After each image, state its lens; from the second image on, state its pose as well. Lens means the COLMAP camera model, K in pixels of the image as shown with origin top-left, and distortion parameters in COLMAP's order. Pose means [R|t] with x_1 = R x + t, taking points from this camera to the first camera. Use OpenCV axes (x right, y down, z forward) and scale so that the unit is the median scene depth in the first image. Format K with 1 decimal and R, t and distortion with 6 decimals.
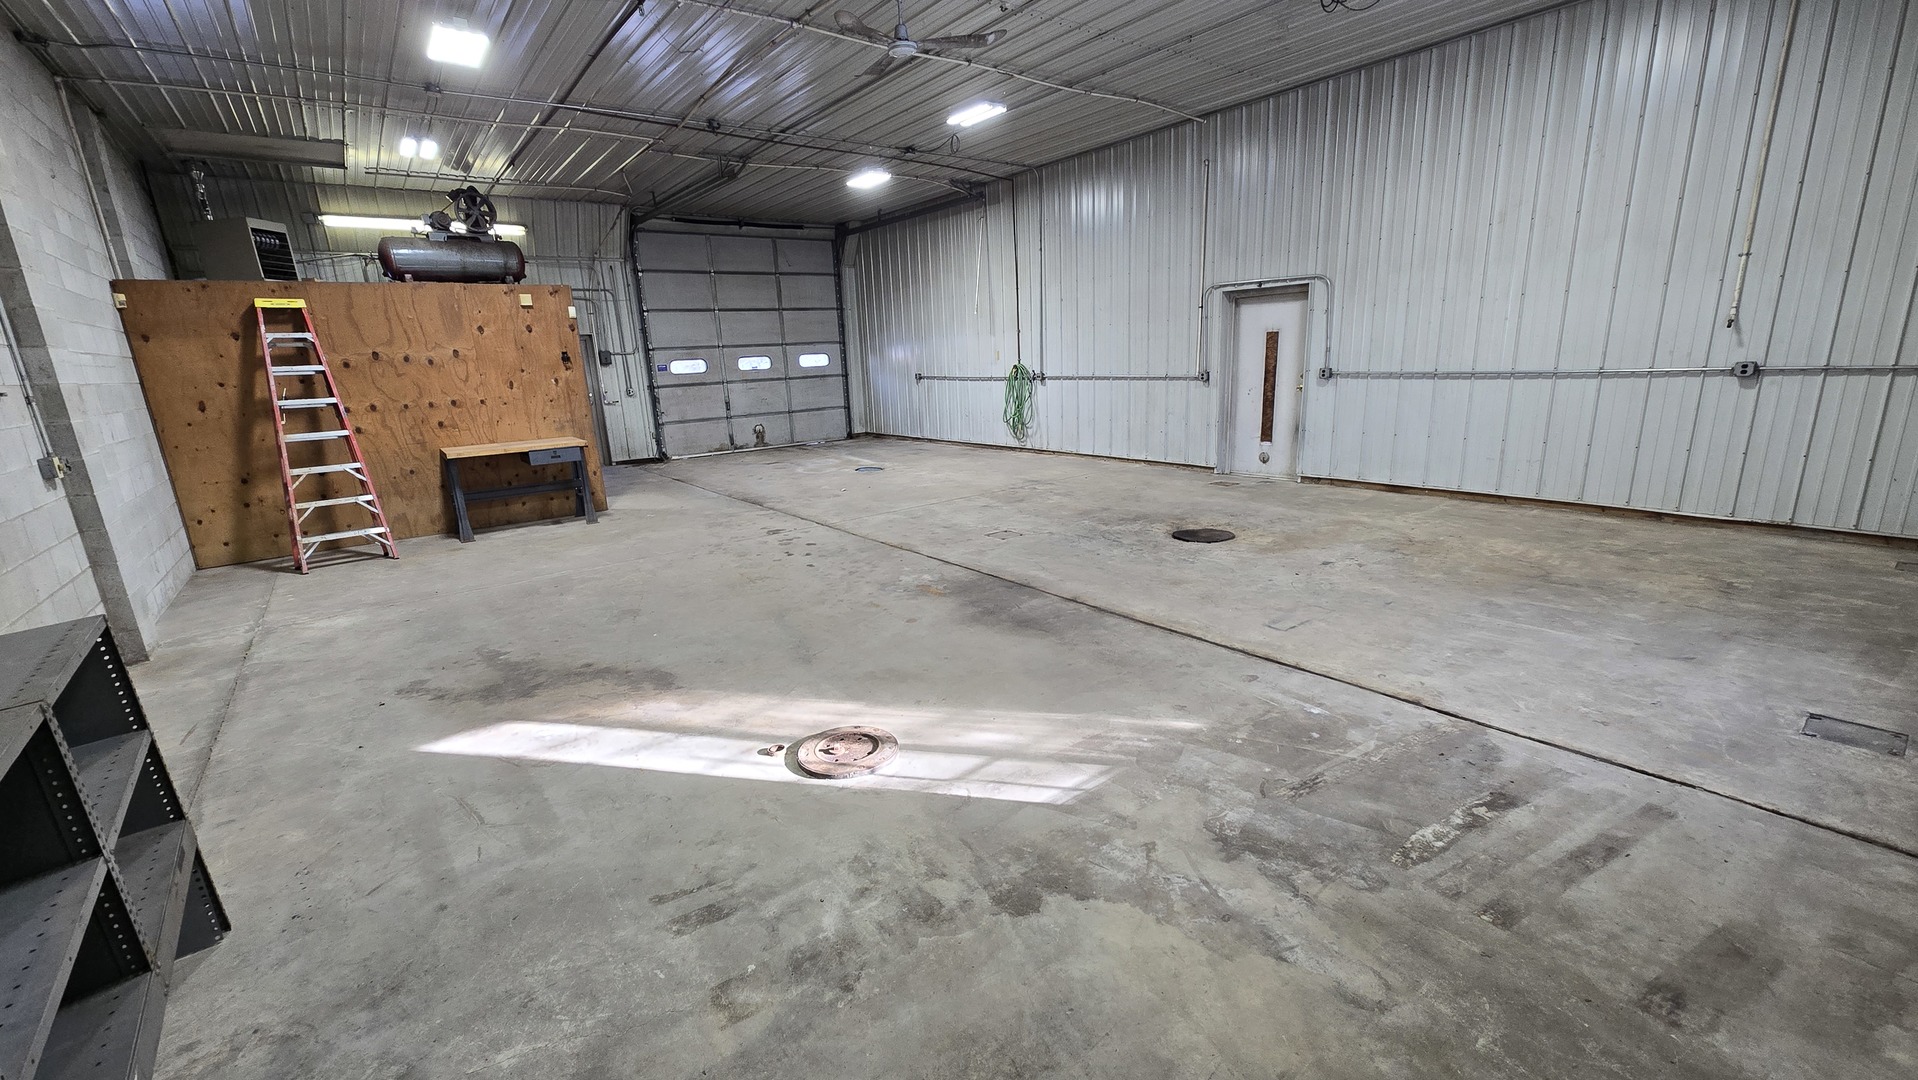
lens RADIAL K [[761.1, 0, 960.2], [0, 761.1, 536.6], [0, 0, 1]] dist [0.001122, 0.000029]
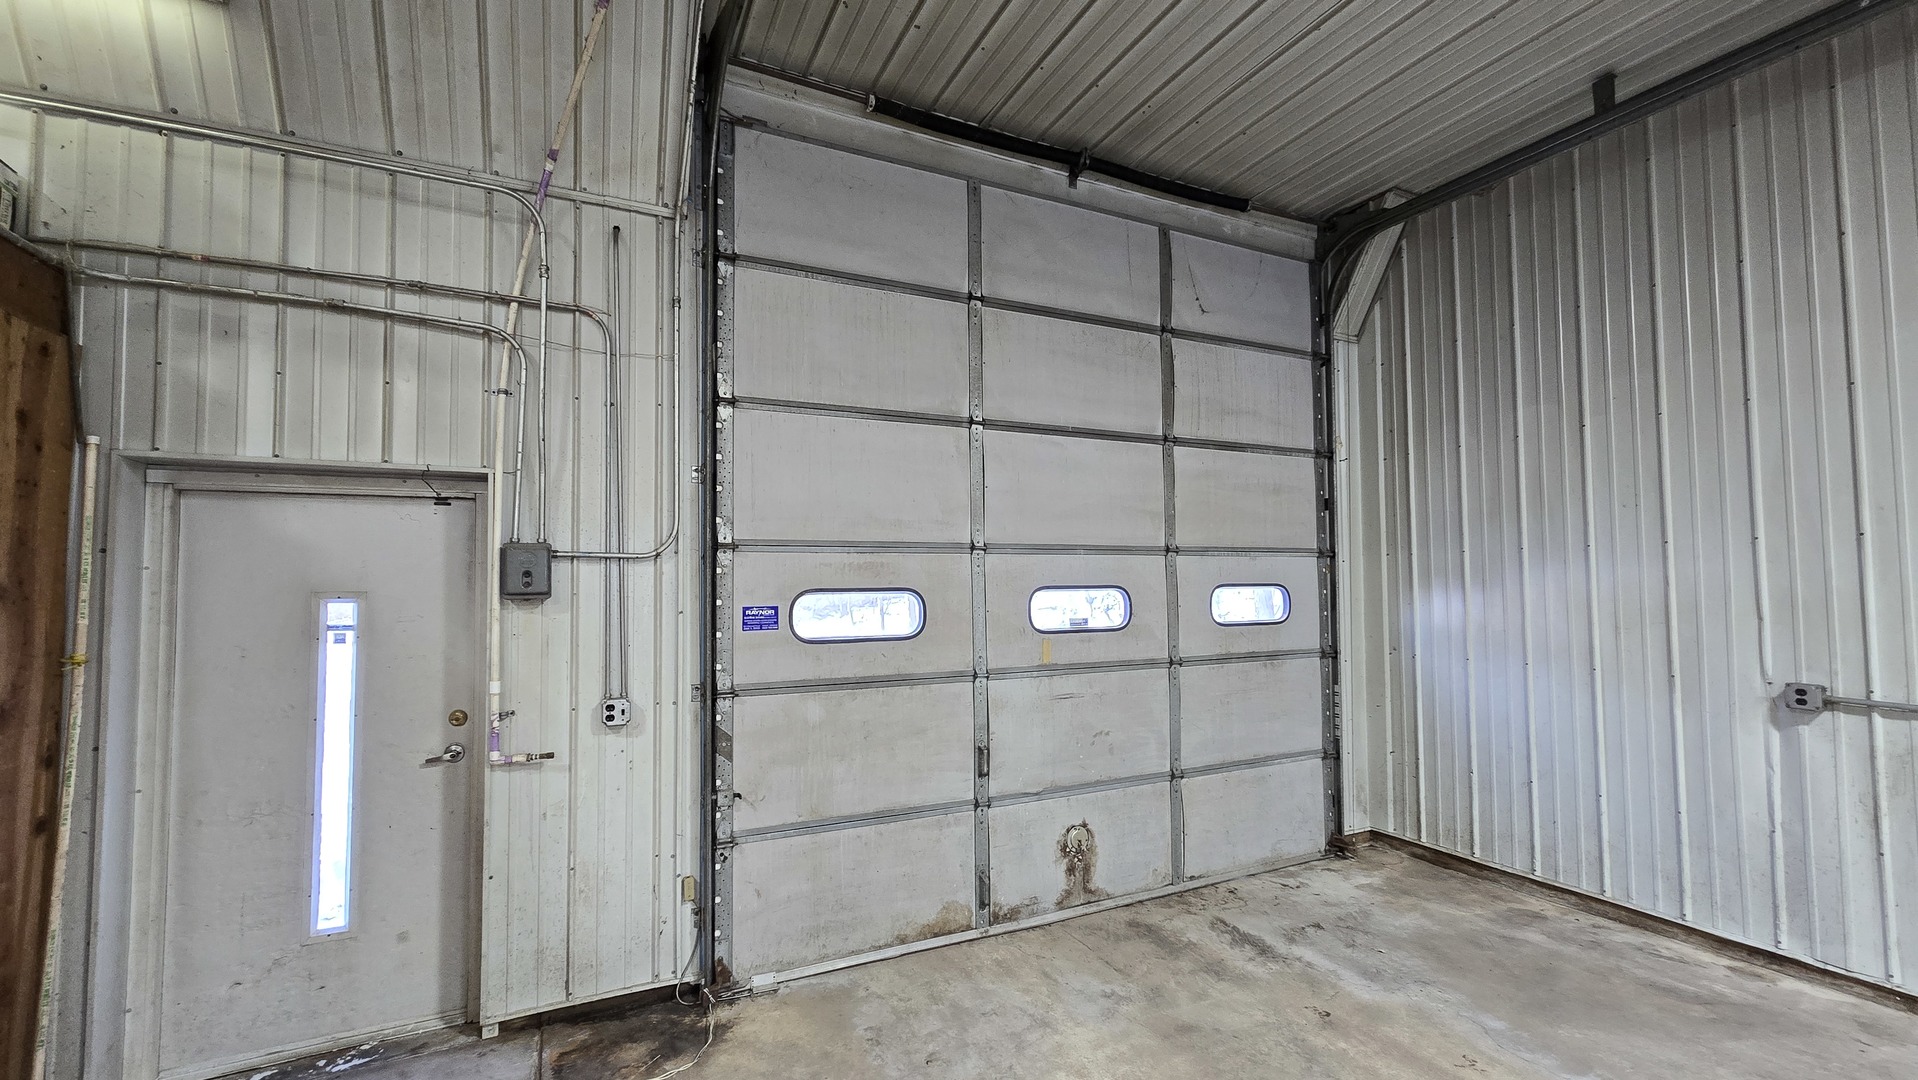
lens RADIAL K [[761.1, 0, 957.8], [0, 761.1, 549.3], [0, 0, 1]] dist [0.001122, 0.000029]
pose [[0.971403, 0.024123, -0.236209, -0.249232], [-0.089091, 0.959171, -0.268430, -0.168526], [0.220089, 0.281797, 0.933890, 0.717484]]
